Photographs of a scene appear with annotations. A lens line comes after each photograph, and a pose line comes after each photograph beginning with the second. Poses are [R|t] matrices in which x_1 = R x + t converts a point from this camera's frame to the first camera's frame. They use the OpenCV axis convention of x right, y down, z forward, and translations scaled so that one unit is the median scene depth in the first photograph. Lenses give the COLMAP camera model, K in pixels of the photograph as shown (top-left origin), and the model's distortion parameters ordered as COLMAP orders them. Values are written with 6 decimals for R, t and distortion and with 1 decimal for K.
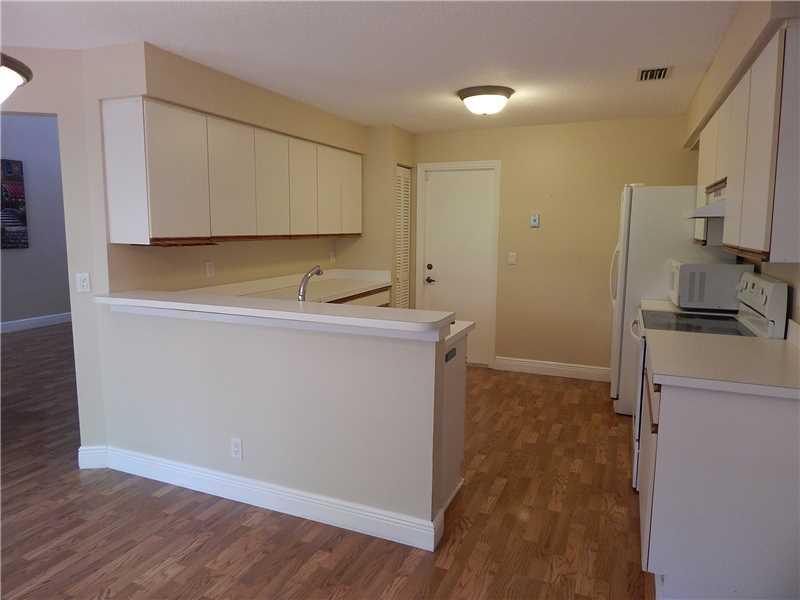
lens RADIAL K [[534.7, 0, 394.4], [0, 534.7, 296.7], [0, 0, 1]] dist [0.020328, -0.004771]
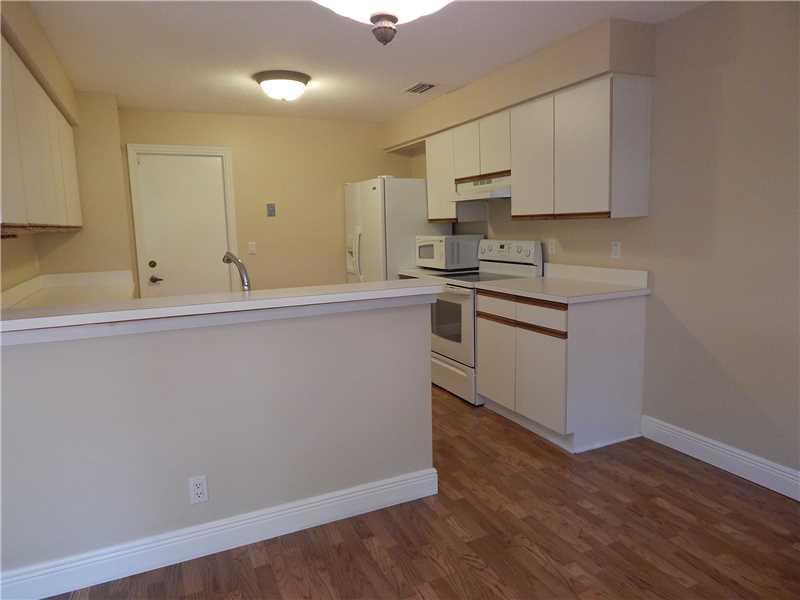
lens RADIAL K [[534.7, 0, 398.1], [0, 534.7, 296.4], [0, 0, 1]] dist [0.020328, -0.004771]
pose [[0.662678, -0.123644, 0.738627, -0.647537], [0.128493, 0.990423, 0.050514, 0.004527], [-0.737799, 0.061434, 0.672219, 0.252083]]
